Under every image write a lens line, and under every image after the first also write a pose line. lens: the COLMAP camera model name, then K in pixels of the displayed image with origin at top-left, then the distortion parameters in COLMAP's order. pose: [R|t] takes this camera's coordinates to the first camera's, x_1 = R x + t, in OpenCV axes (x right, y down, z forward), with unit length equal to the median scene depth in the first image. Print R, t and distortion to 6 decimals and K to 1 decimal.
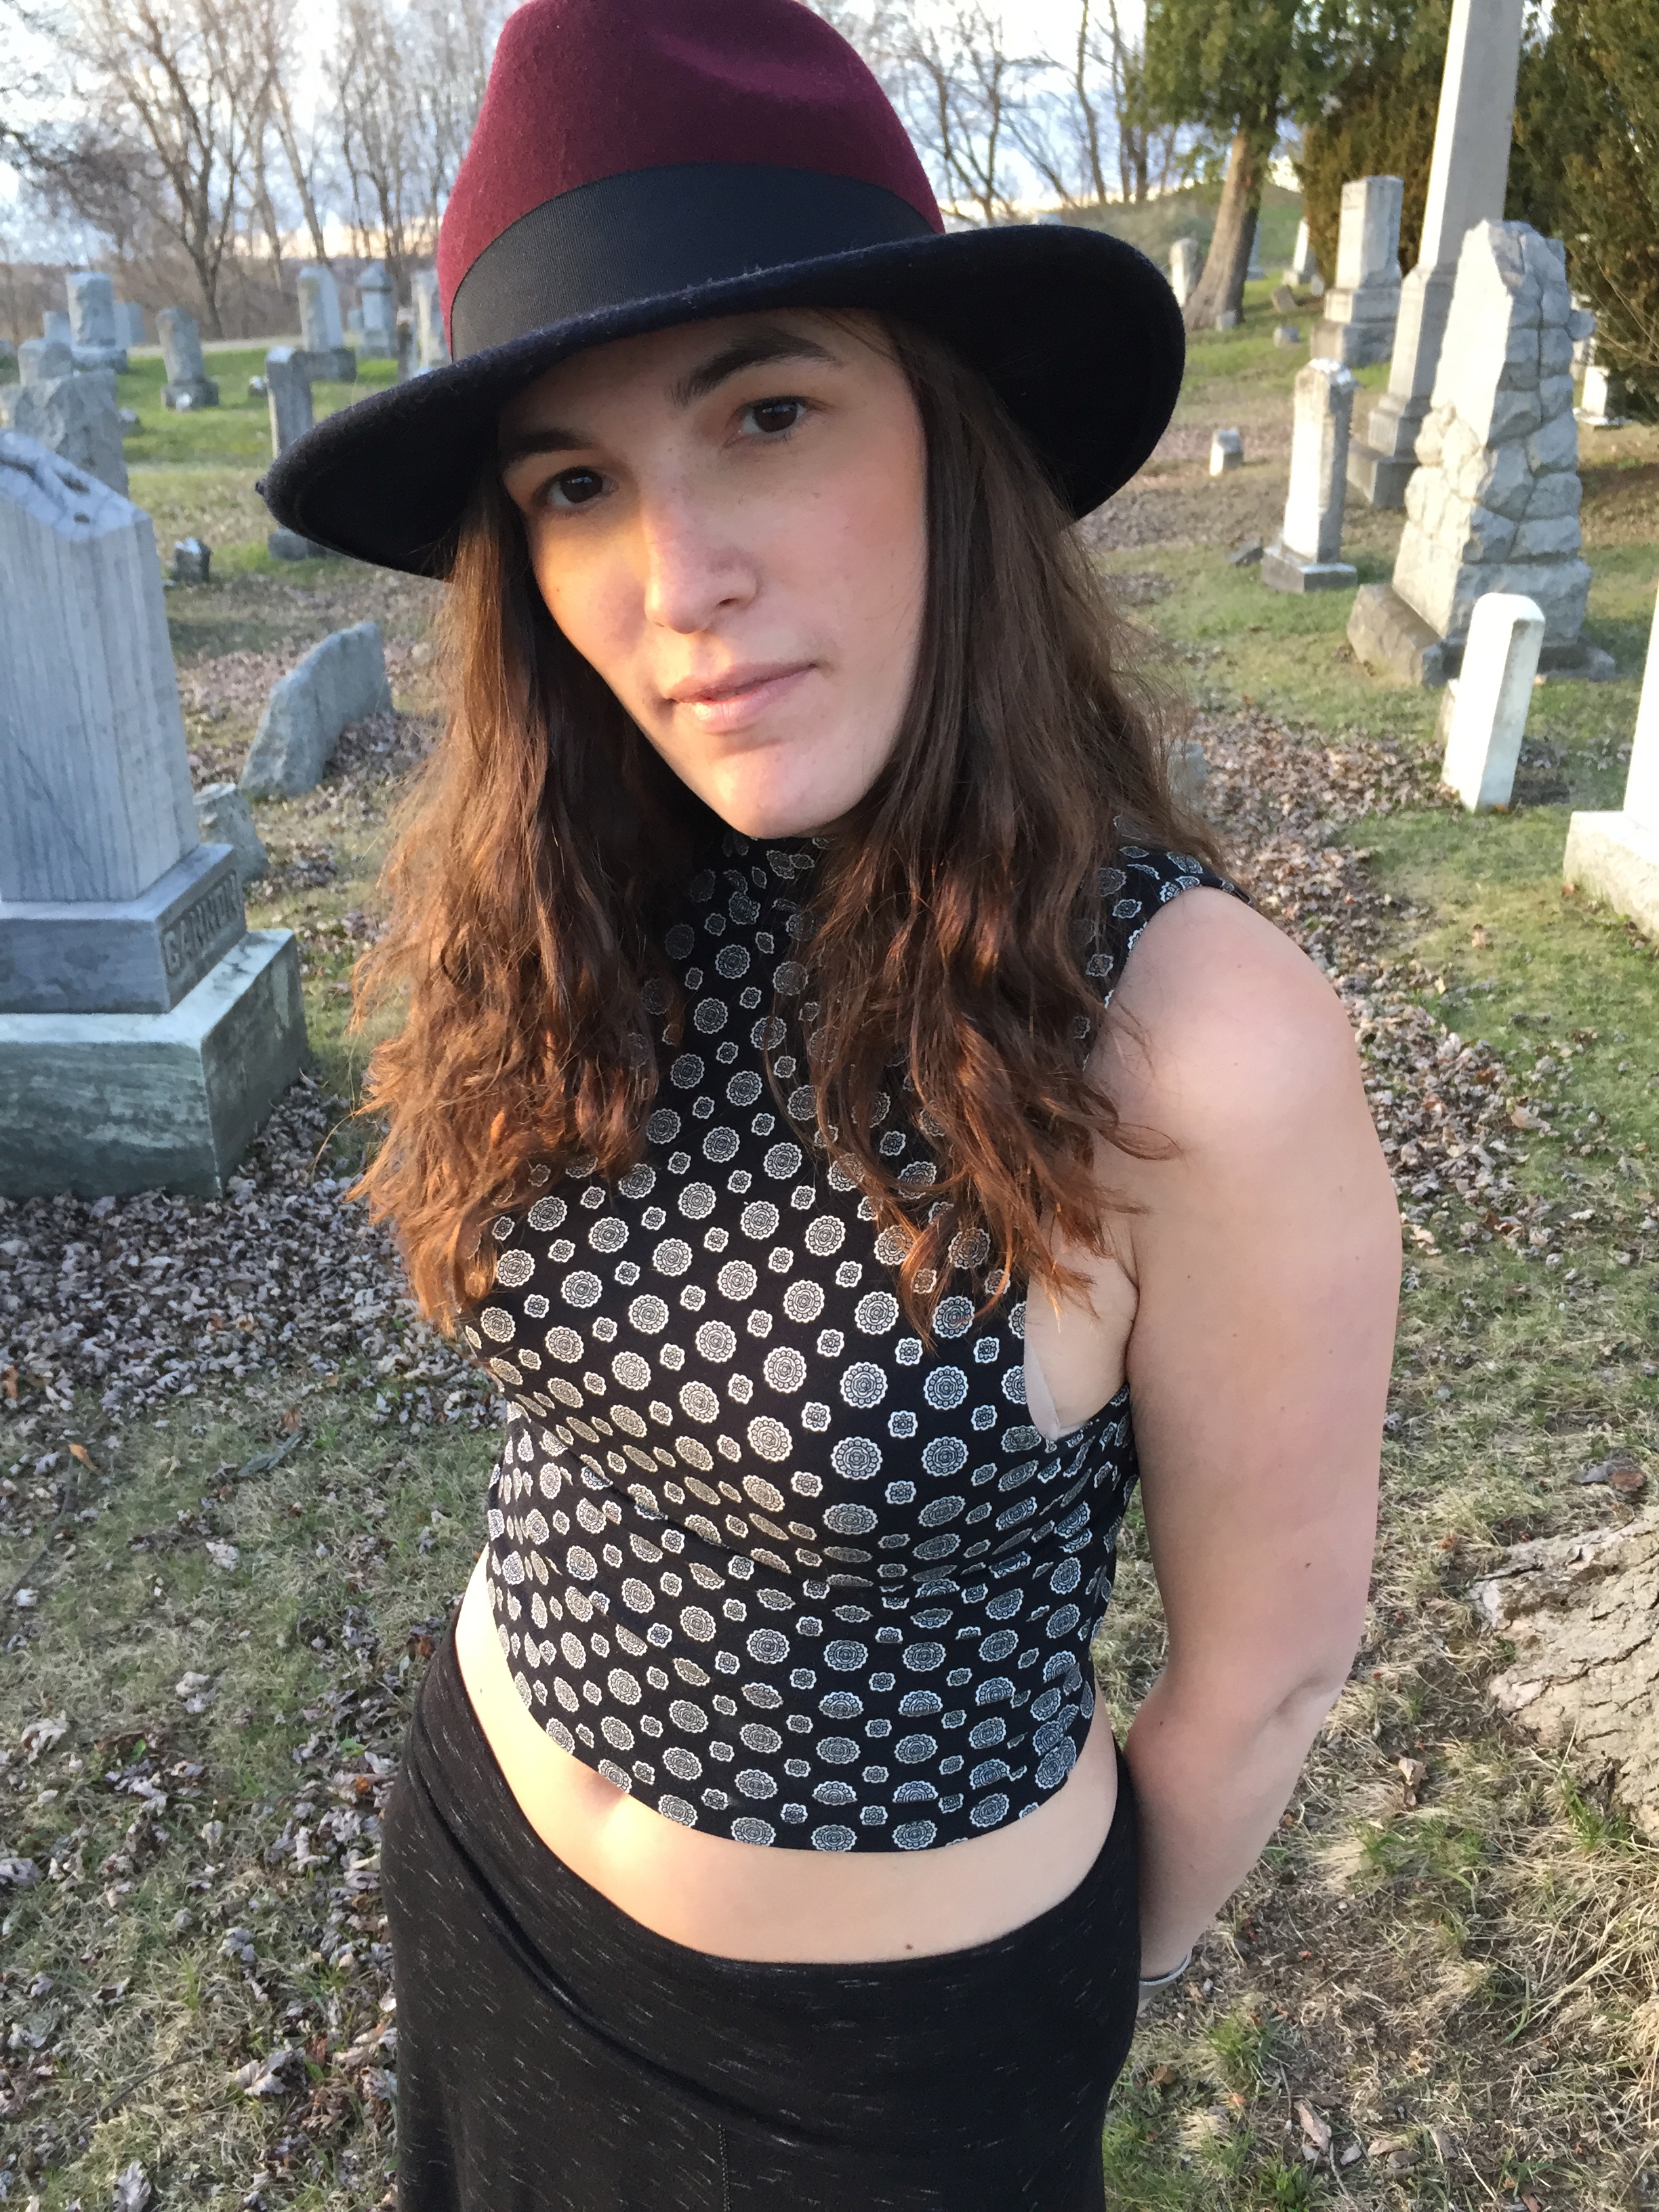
lens RADIAL K [[1810.8, 0, 823.0], [0, 1810.8, 1097.3], [0, 0, 1]] dist [0.088834, -0.135061]
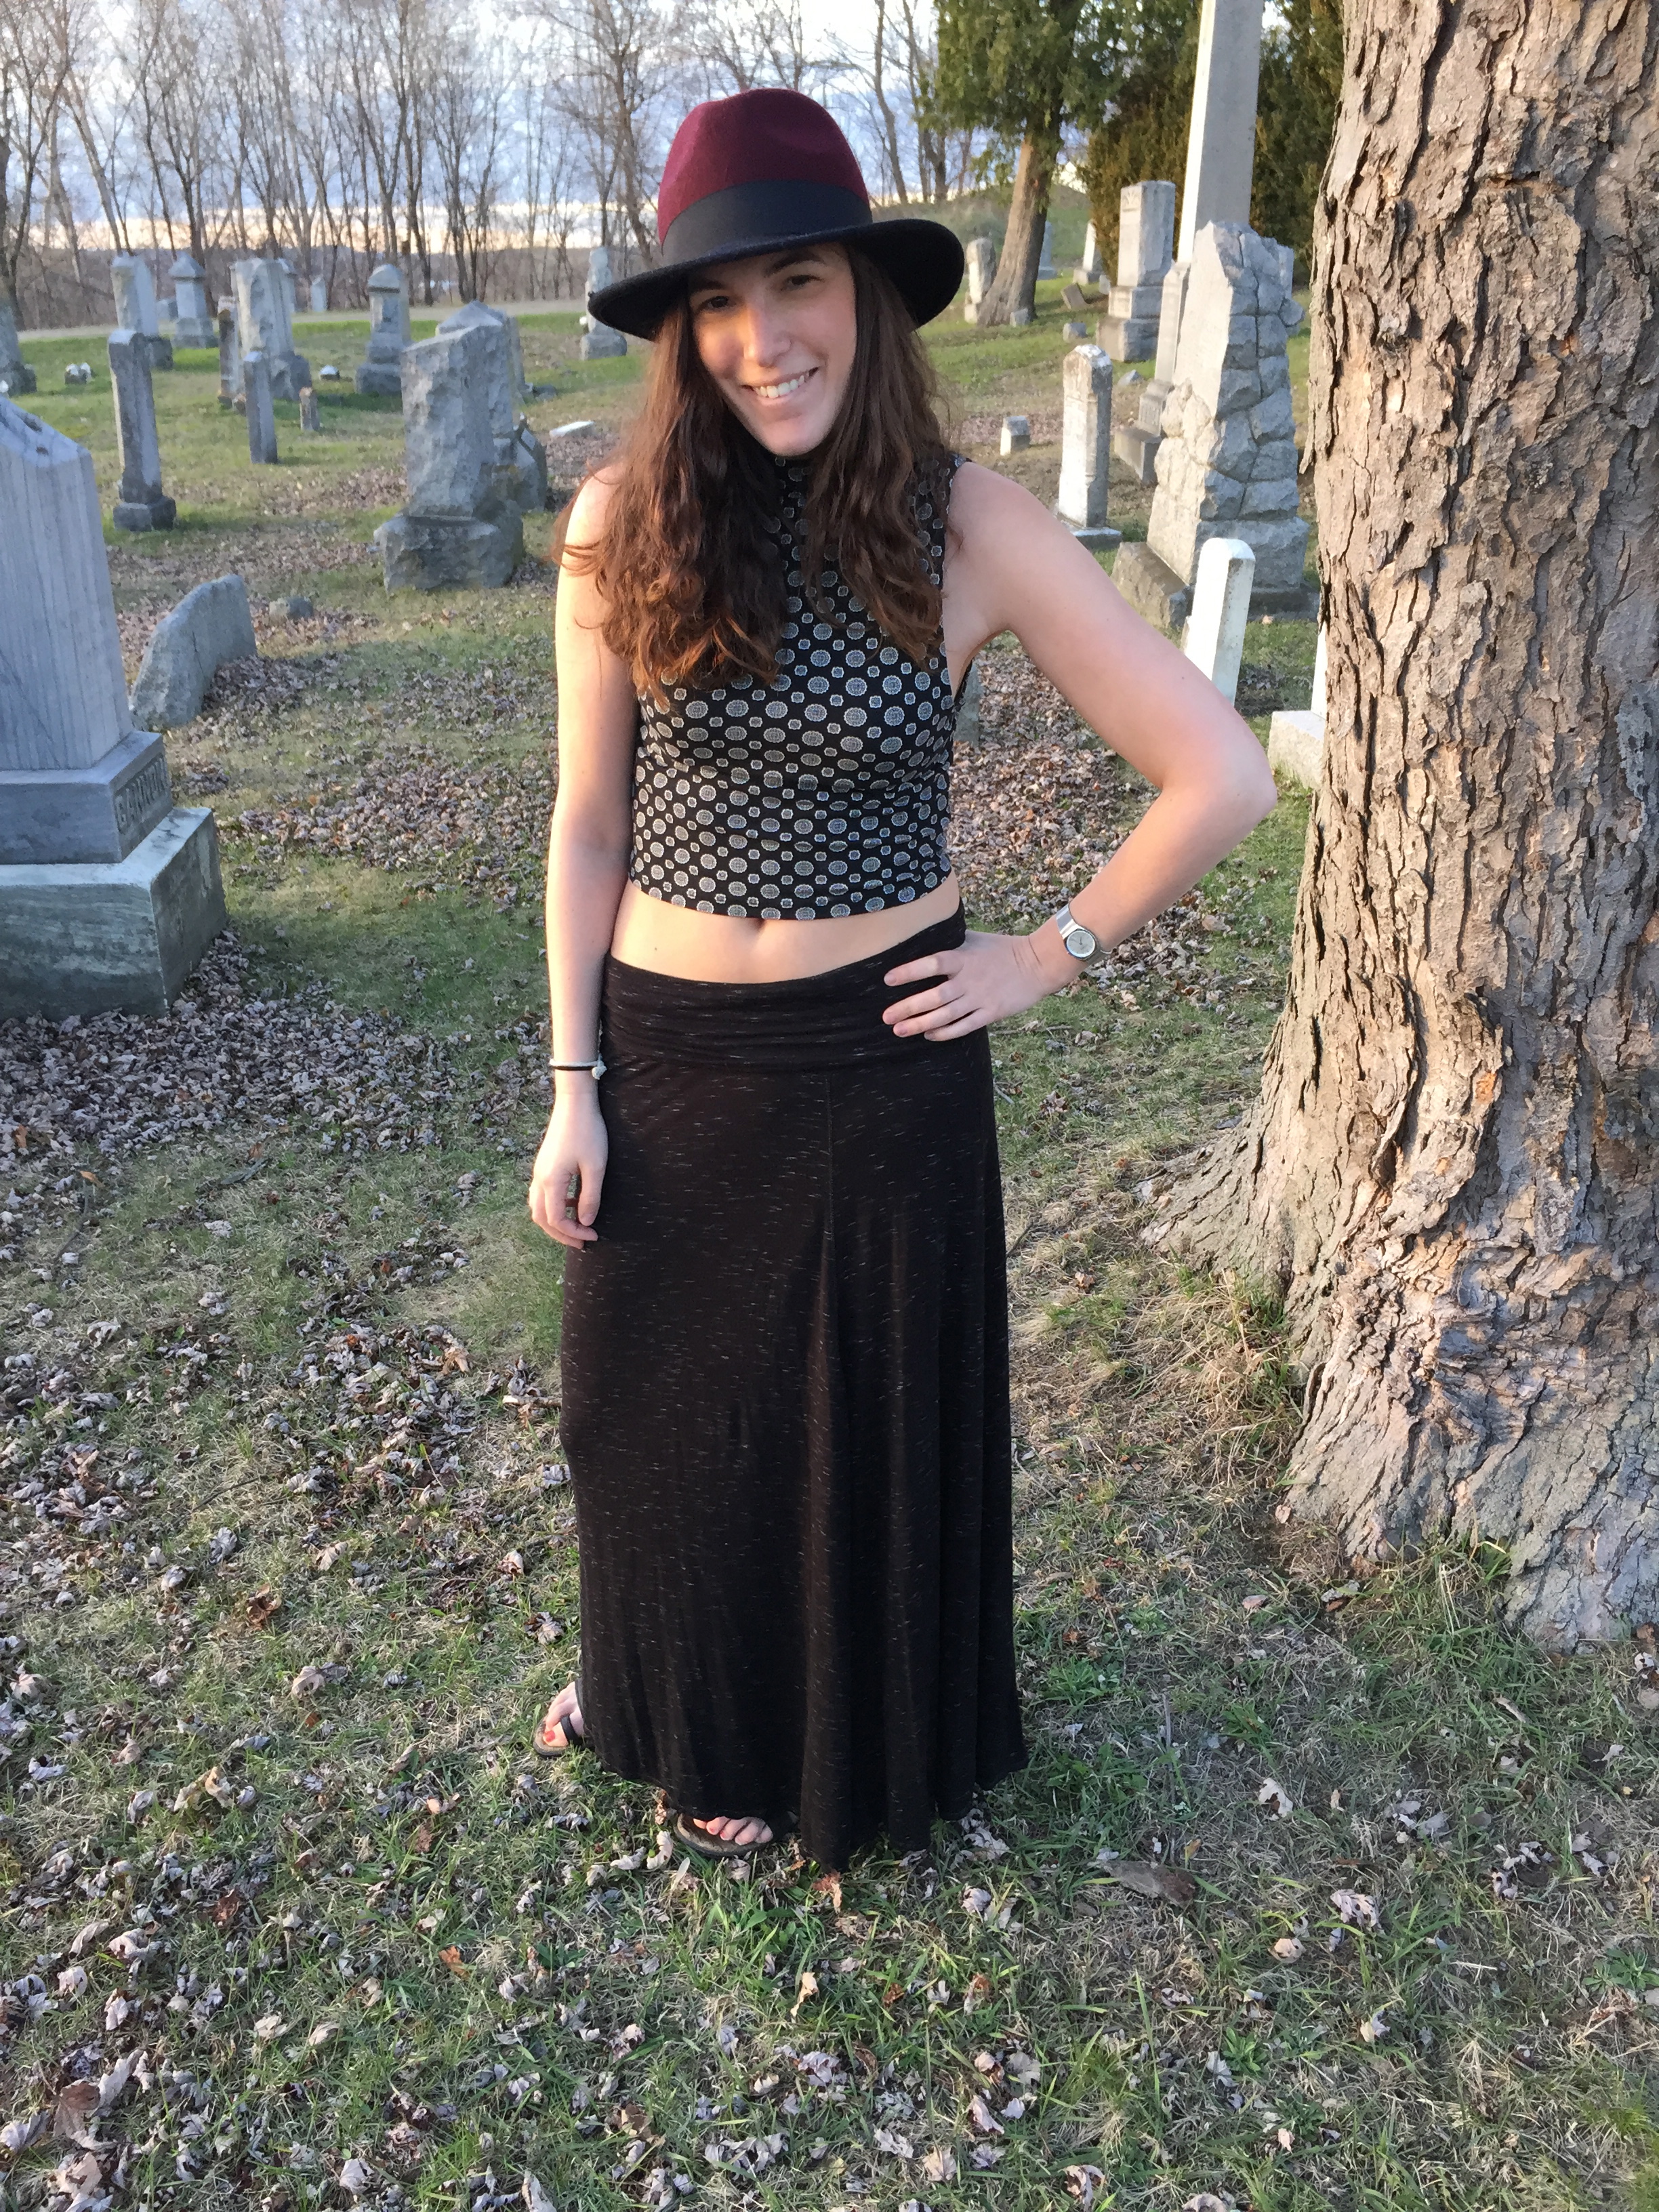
lens RADIAL K [[1810.8, 0, 823.0], [0, 1810.8, 1097.3], [0, 0, 1]] dist [0.088834, -0.135061]
pose [[0.995494, -0.031721, 0.089356, -0.007692], [0.031618, 0.999497, 0.002565, 0.118086], [-0.089393, 0.000272, 0.995996, -0.243643]]
